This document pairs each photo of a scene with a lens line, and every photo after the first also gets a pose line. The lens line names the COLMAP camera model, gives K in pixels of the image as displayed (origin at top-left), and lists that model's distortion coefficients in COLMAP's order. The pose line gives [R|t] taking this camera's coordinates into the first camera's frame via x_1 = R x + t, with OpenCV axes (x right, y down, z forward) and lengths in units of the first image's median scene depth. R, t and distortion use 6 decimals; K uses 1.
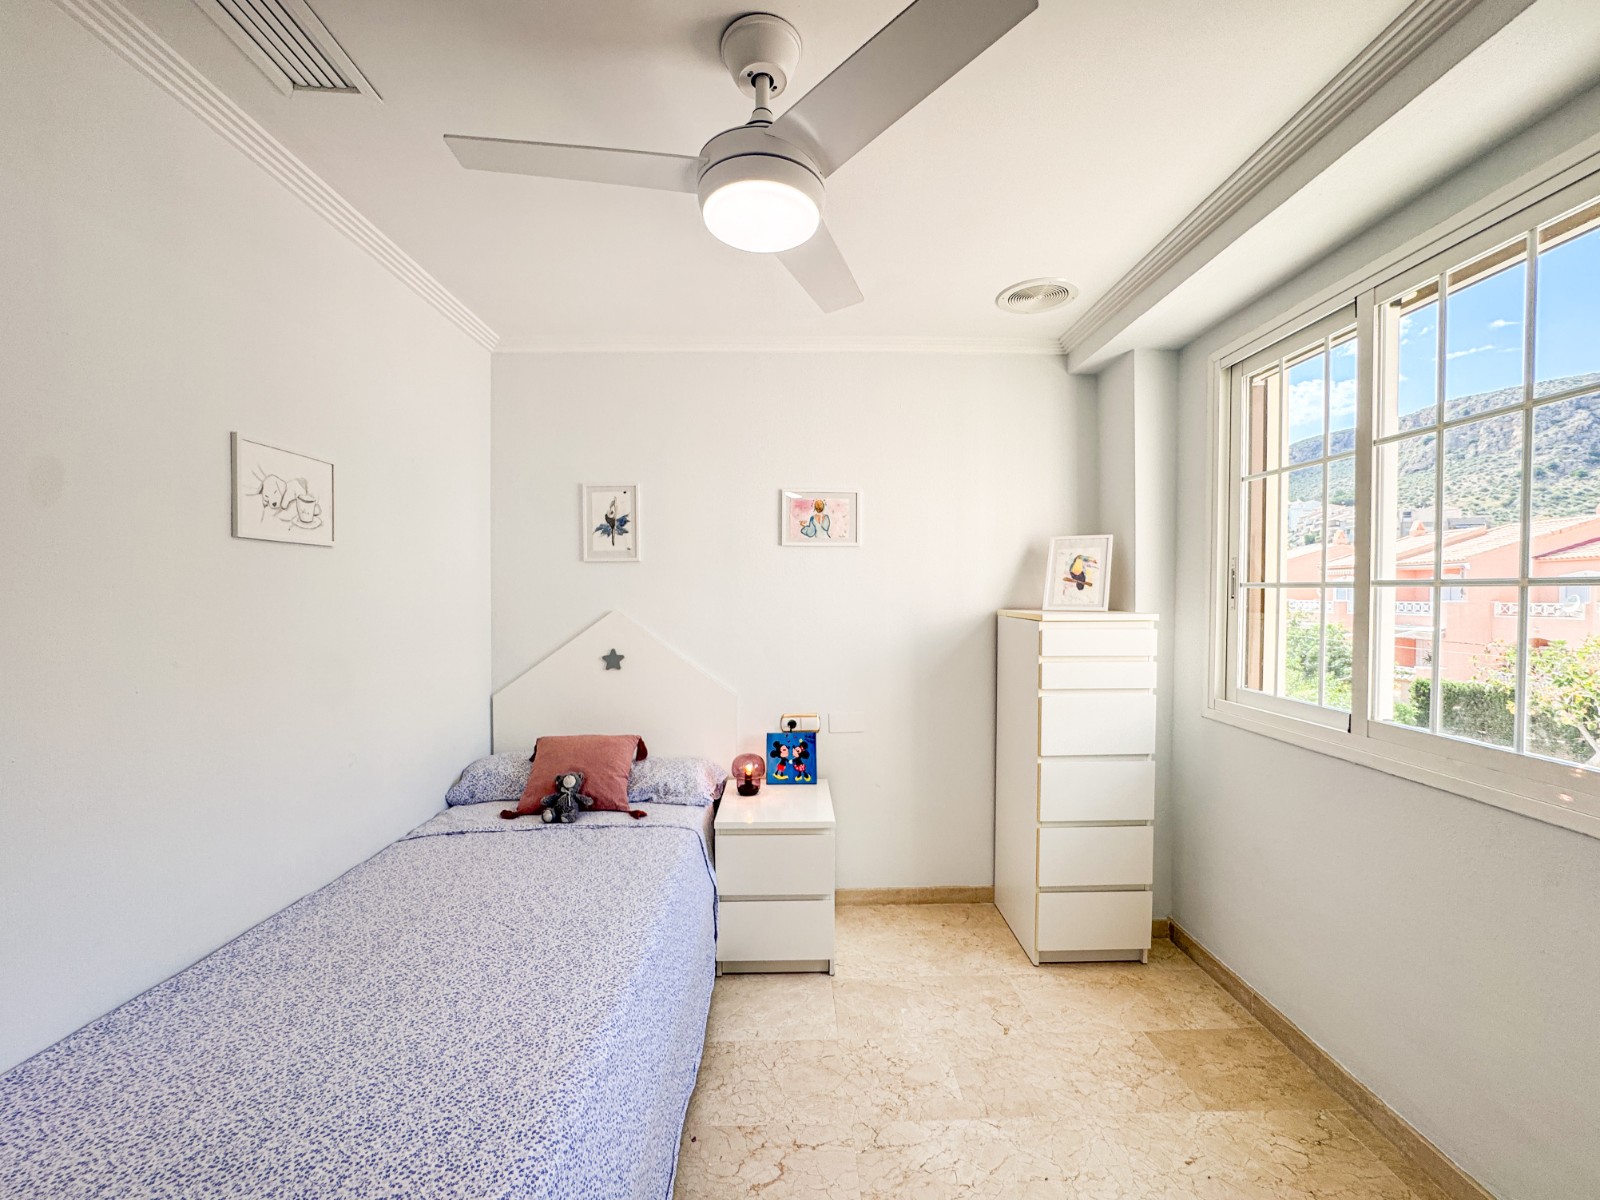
lens RADIAL K [[651.6, 0, 800.0], [0, 651.6, 600.0], [0, 0, 1]] dist [-0.050598, 0.020193]
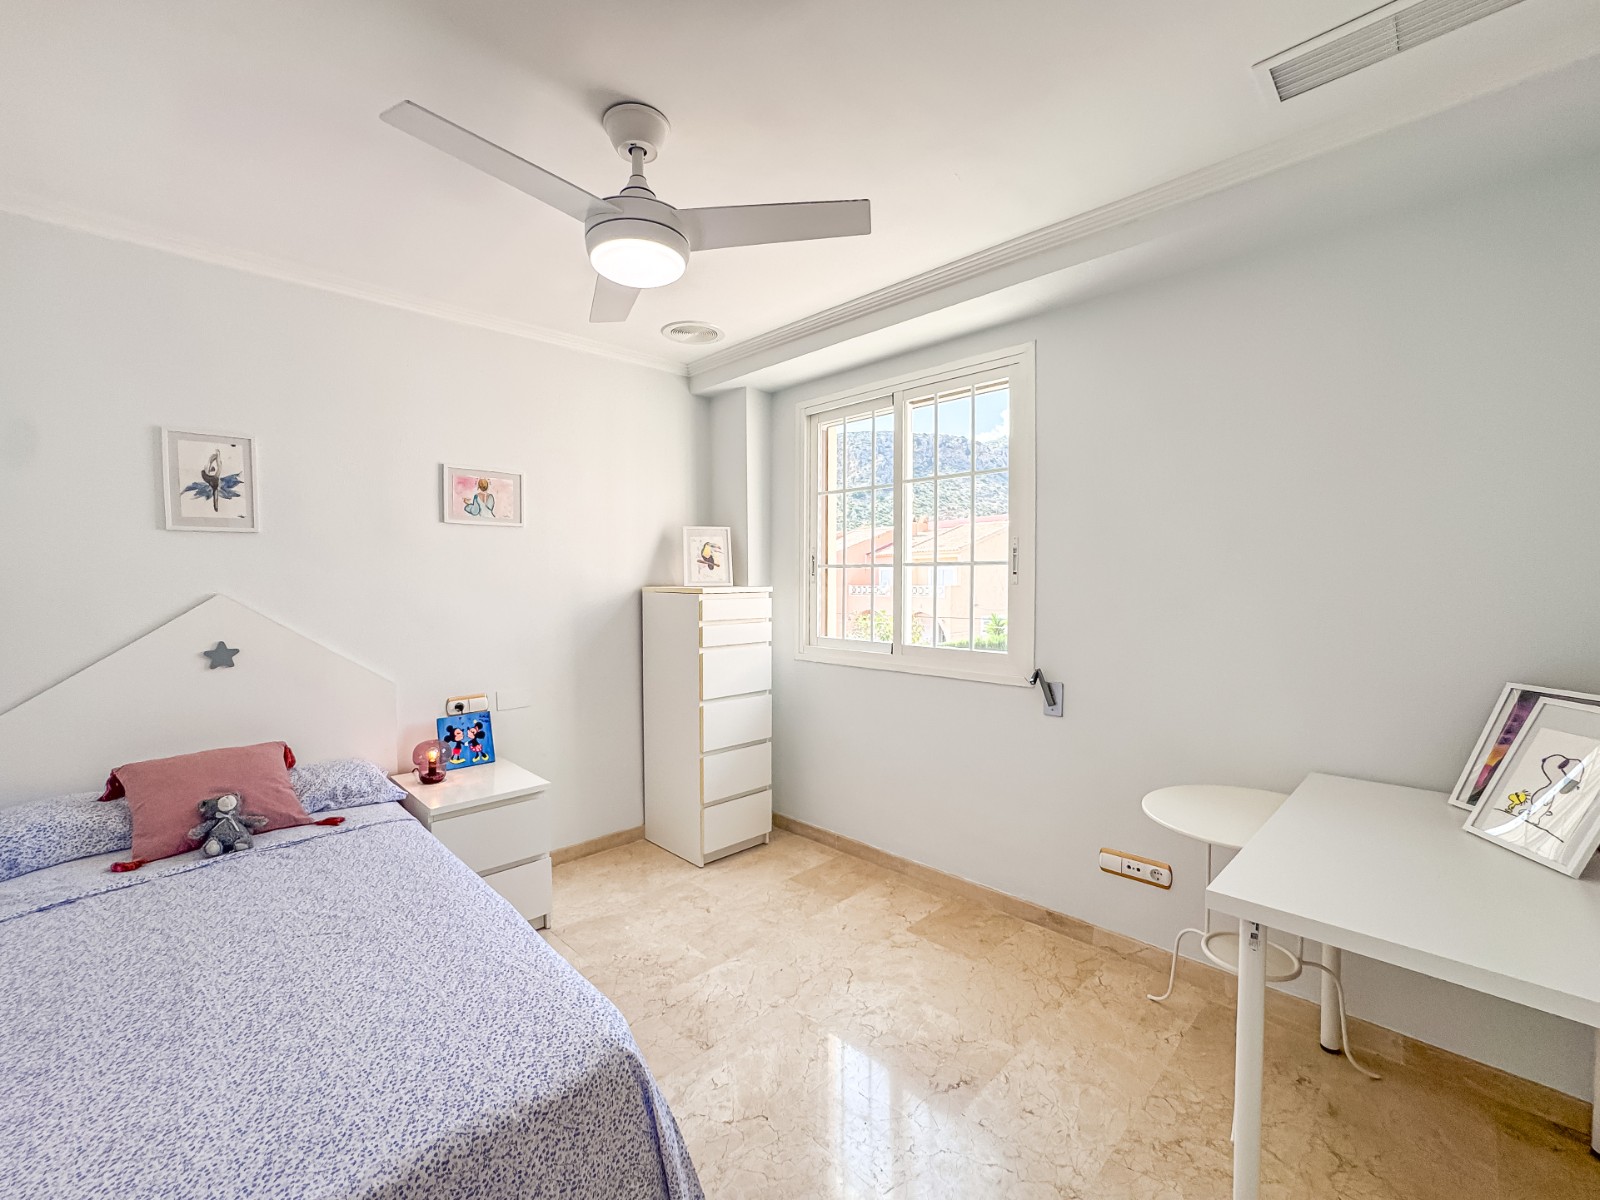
lens RADIAL K [[677.2, 0, 800.0], [0, 677.2, 600.0], [0, 0, 1]] dist [-0.039968, 0.014265]
pose [[0.720974, -0.024916, 0.692514, -0.364994], [0.012499, 0.999658, 0.022954, 0.015514], [-0.692849, -0.007894, 0.721039, -0.080127]]
